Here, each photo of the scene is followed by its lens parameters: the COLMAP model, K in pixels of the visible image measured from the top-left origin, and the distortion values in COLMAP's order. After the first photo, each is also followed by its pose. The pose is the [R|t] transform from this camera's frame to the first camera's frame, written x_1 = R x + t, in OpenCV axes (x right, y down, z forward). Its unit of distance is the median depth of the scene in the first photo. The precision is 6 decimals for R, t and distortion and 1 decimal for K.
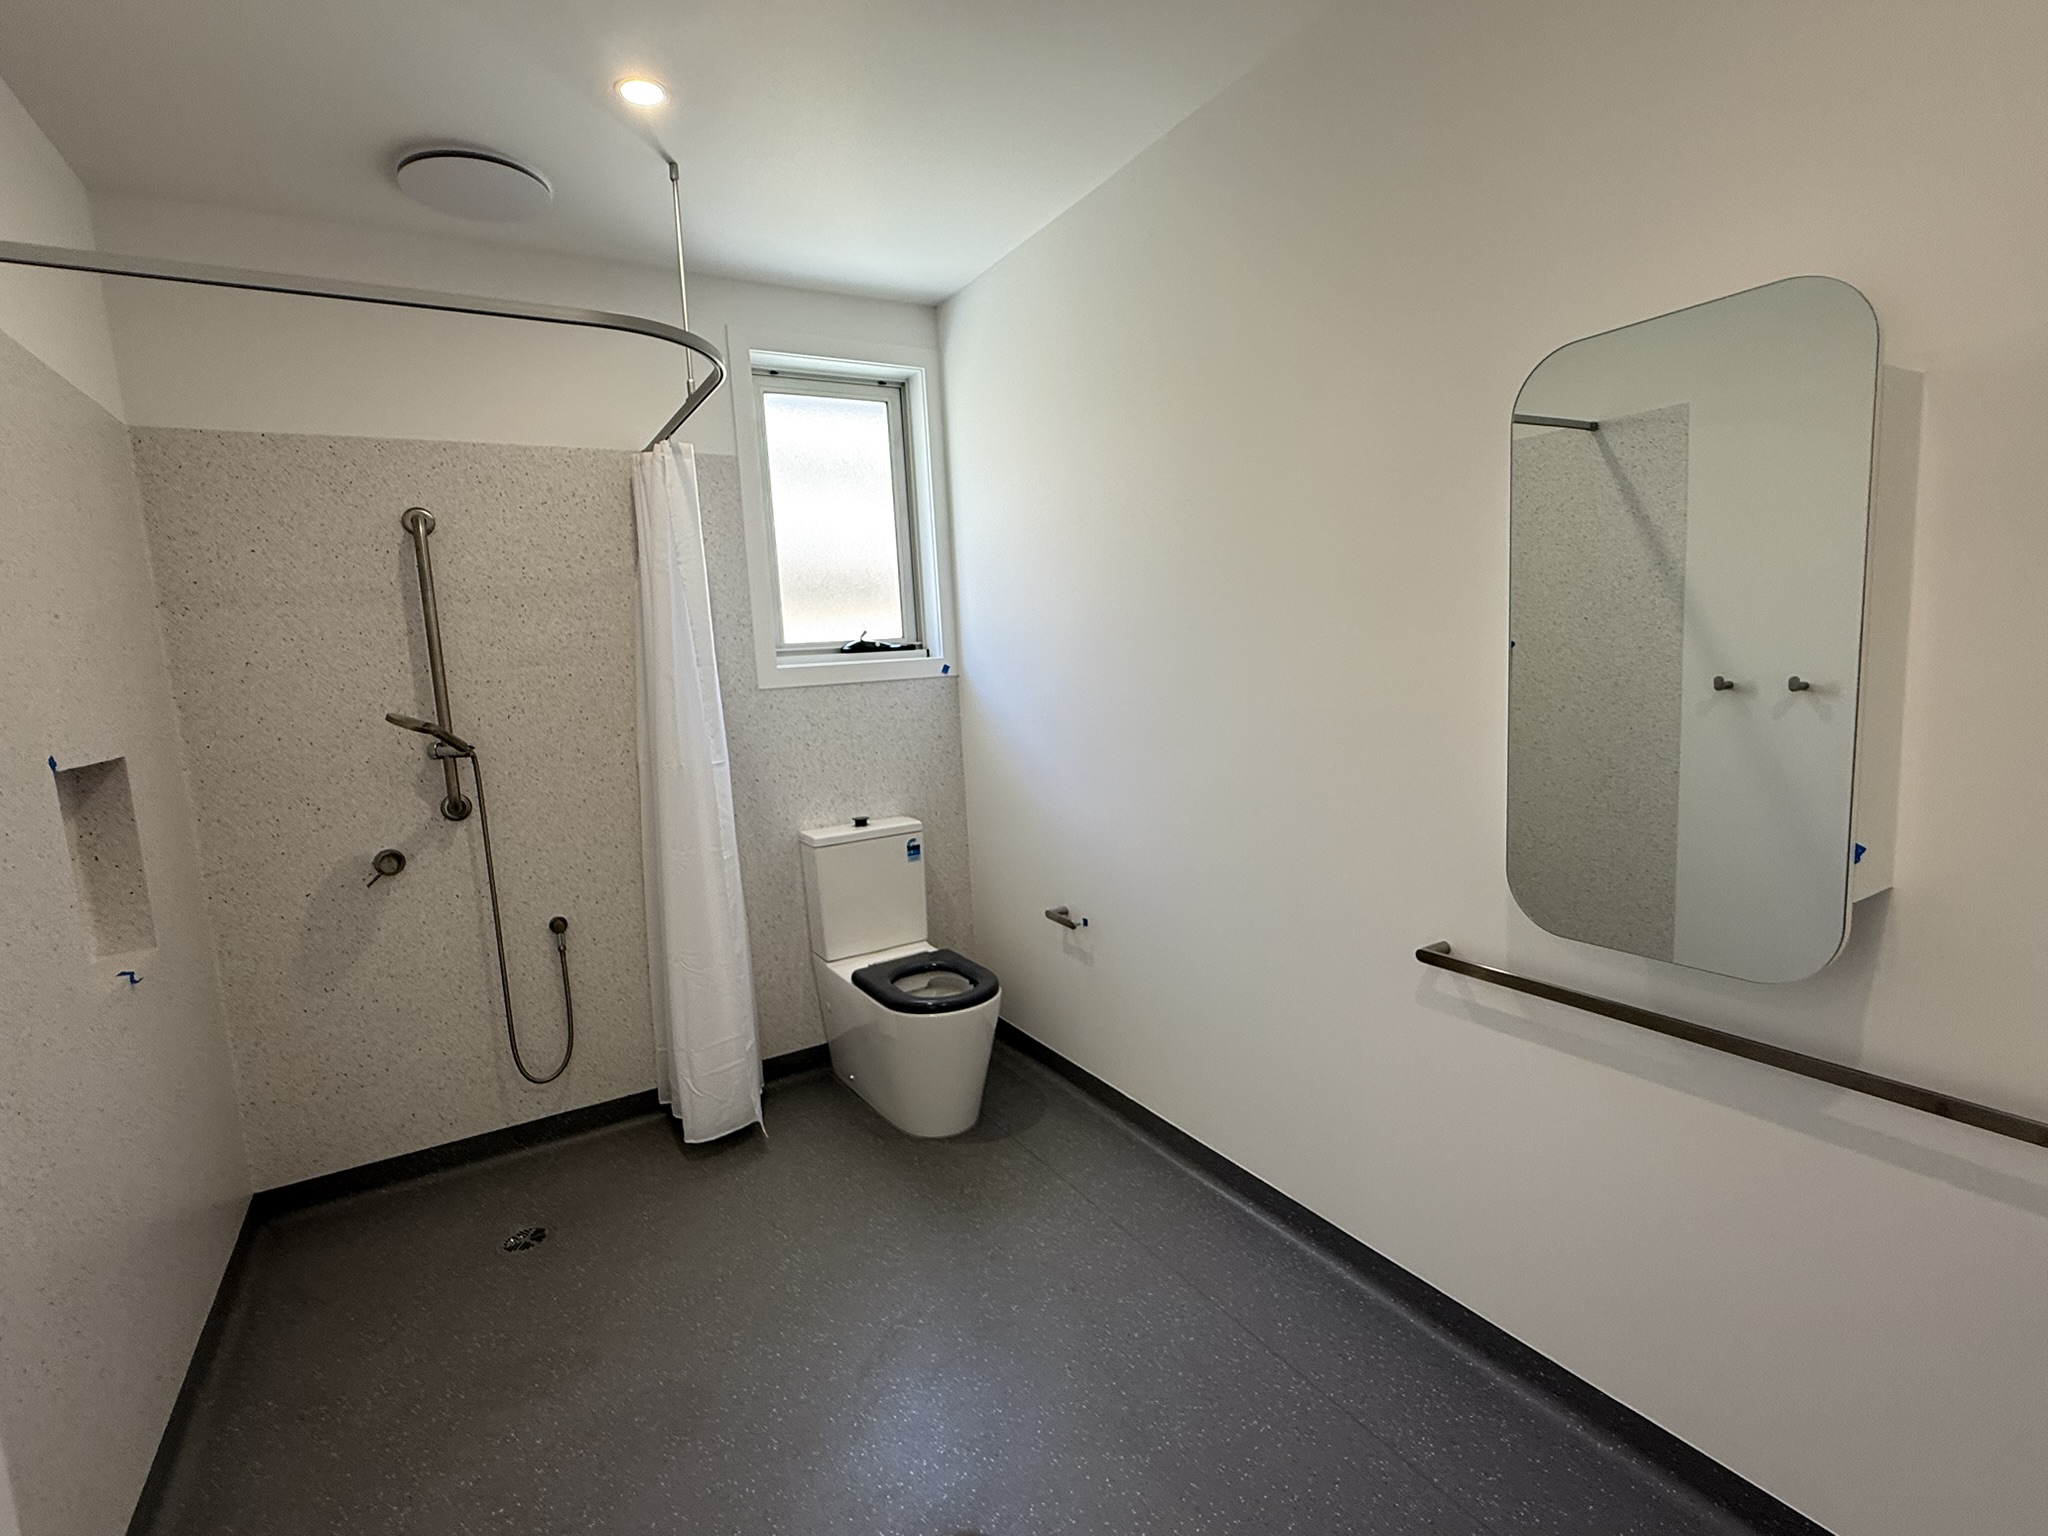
lens RADIAL K [[963.8, 0, 1024.0], [0, 963.8, 768.0], [0, 0, 1]] dist [0.001012, 0.000218]
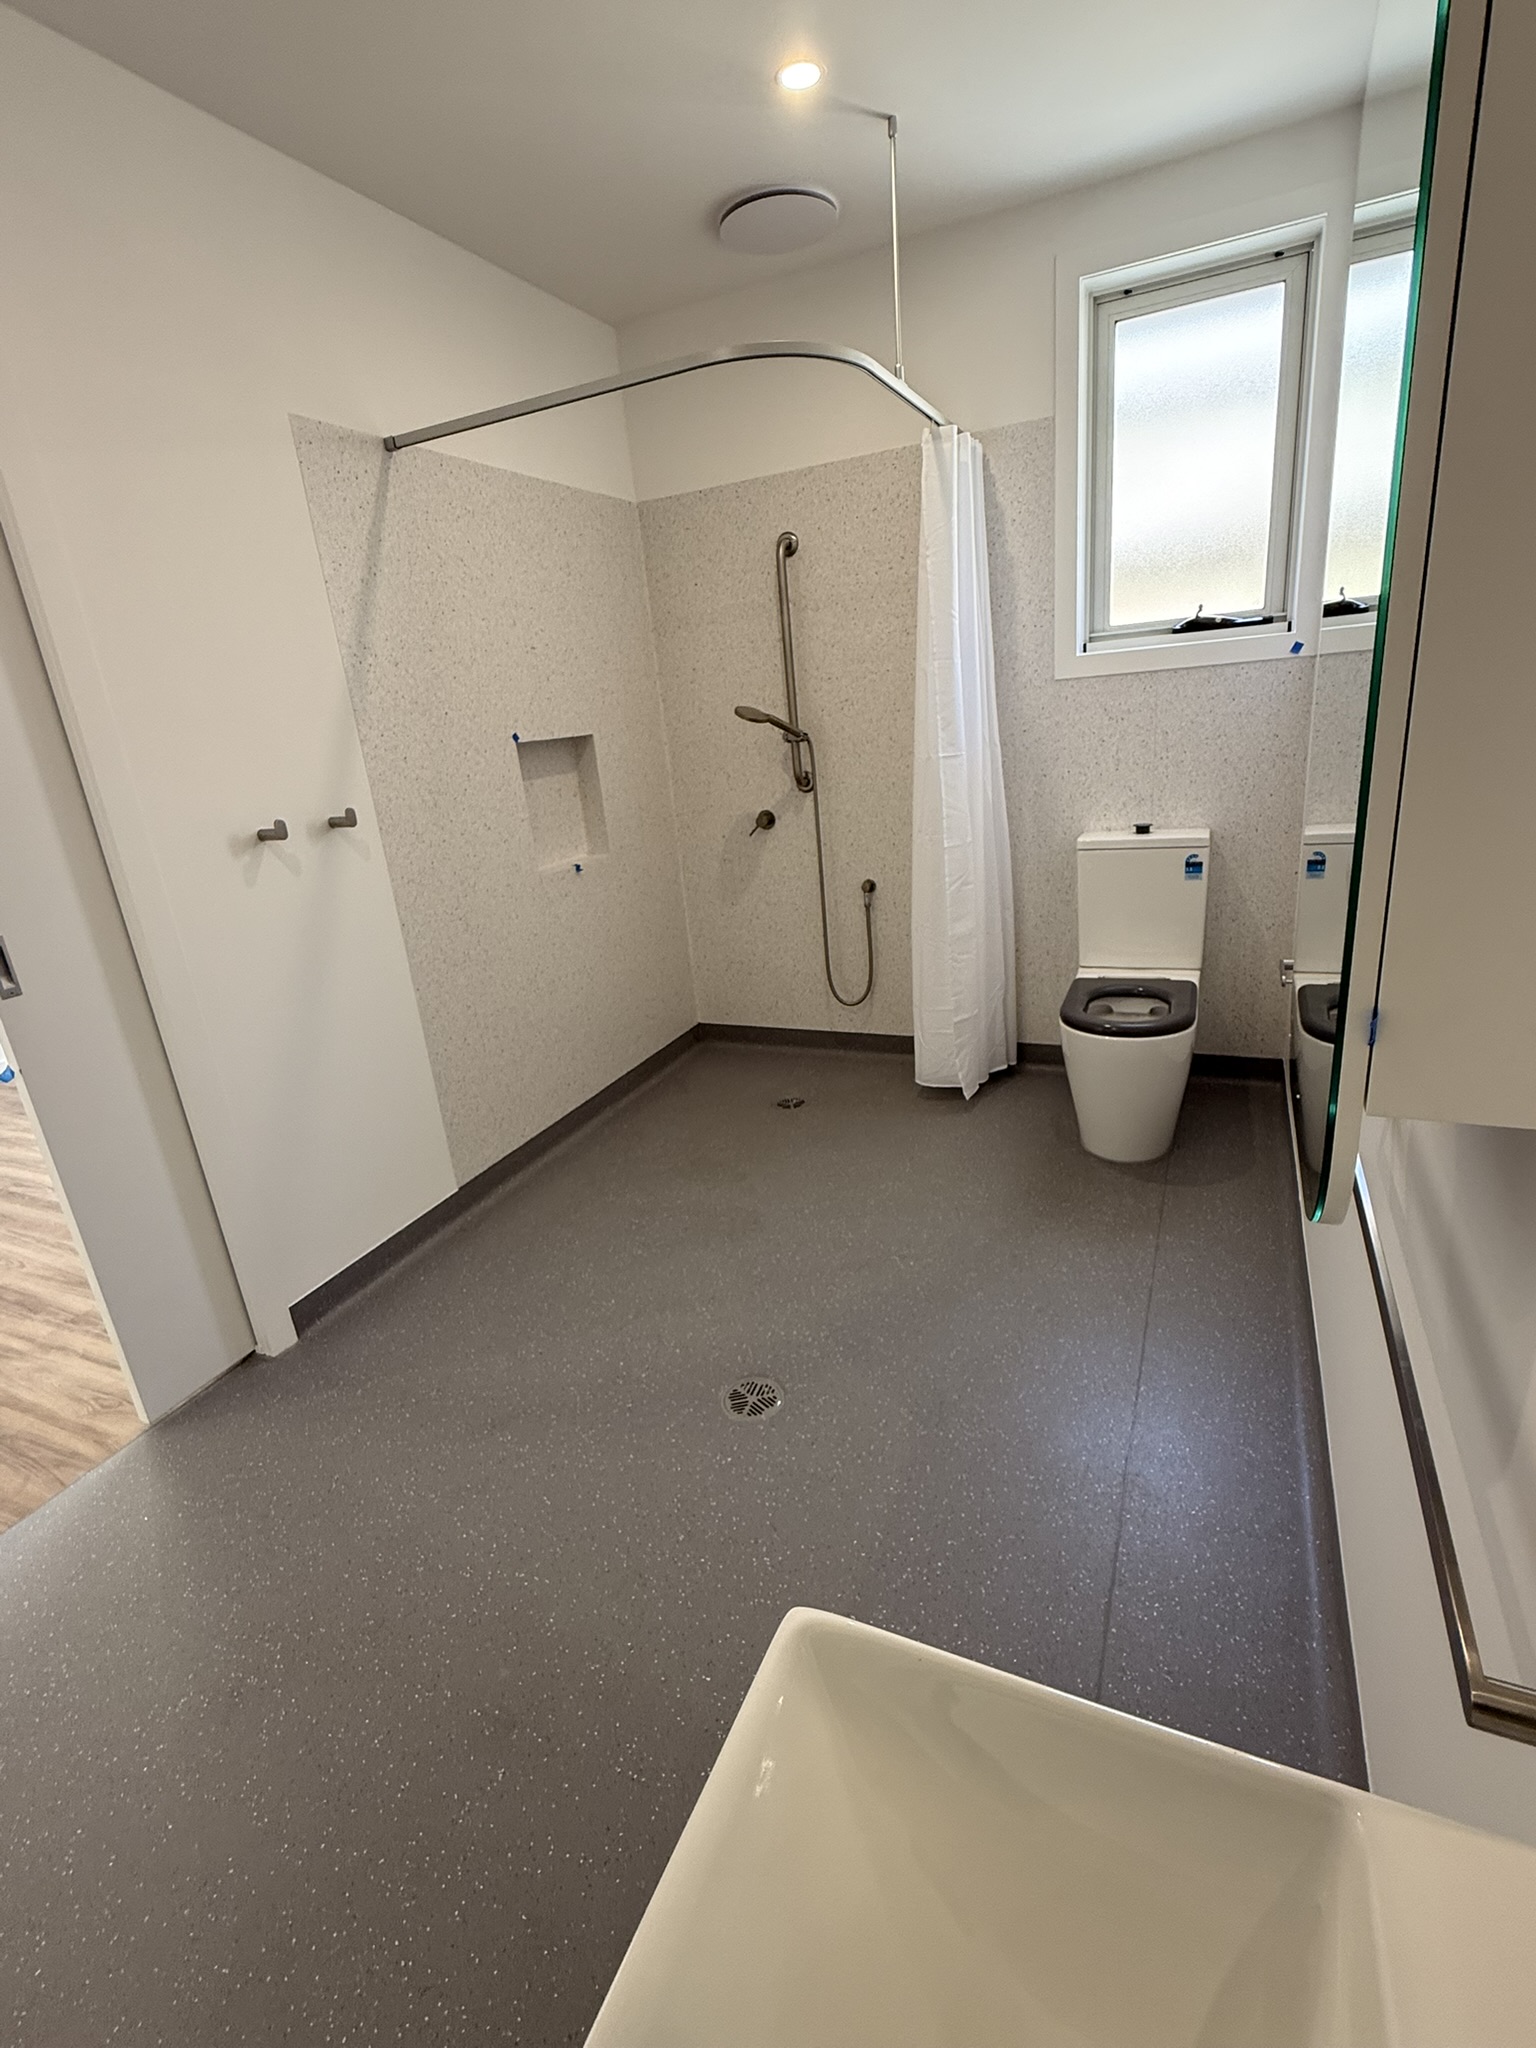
lens RADIAL K [[963.8, 0, 768.0], [0, 963.8, 1024.0], [0, 0, 1]] dist [0.001012, 0.000218]
pose [[0.572863, 0.262336, -0.776536, 0.447151], [-0.043638, 0.955816, 0.290710, -0.021103], [0.818489, -0.132650, 0.558999, 0.181420]]
